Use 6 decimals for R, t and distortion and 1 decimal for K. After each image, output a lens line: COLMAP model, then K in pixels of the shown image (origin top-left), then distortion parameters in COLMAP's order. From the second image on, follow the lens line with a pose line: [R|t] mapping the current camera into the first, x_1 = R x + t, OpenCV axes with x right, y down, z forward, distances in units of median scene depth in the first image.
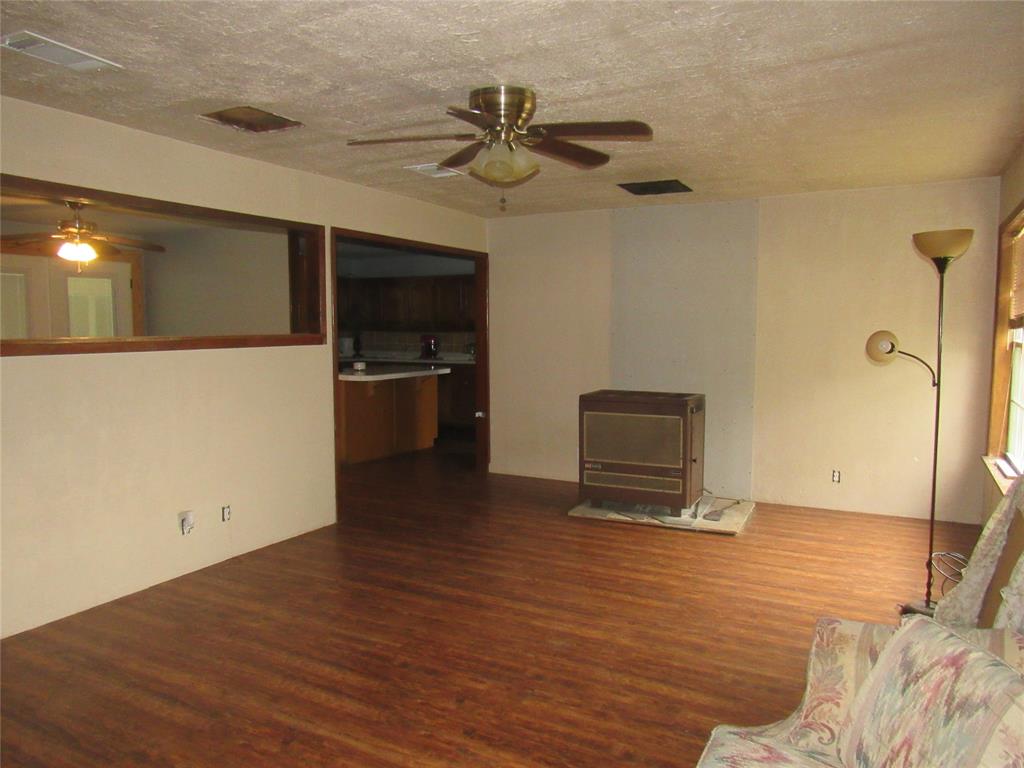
lens RADIAL K [[729.0, 0, 512.6], [0, 729.0, 381.9], [0, 0, 1]] dist [-0.034751, 0.007616]
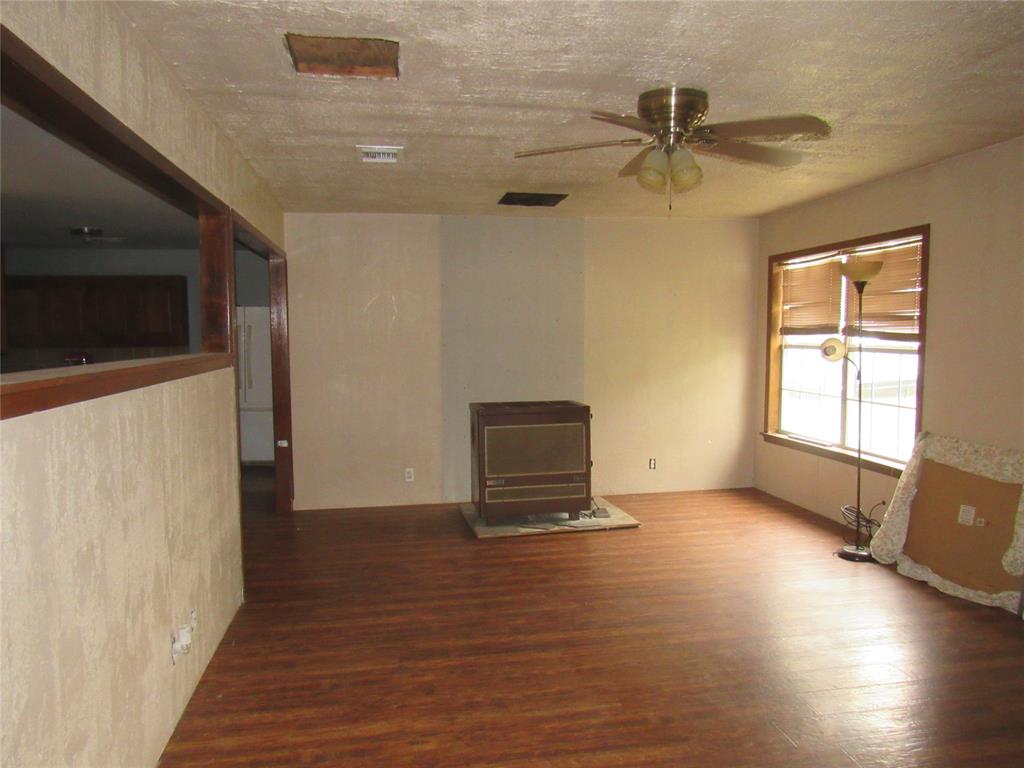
lens RADIAL K [[729.0, 0, 512.2], [0, 729.0, 383.8], [0, 0, 1]] dist [-0.034751, 0.007616]
pose [[0.787574, -0.052284, 0.613998, -0.496330], [0.058108, 0.998255, 0.010470, -0.025488], [-0.613475, 0.027432, 0.789238, 0.243519]]
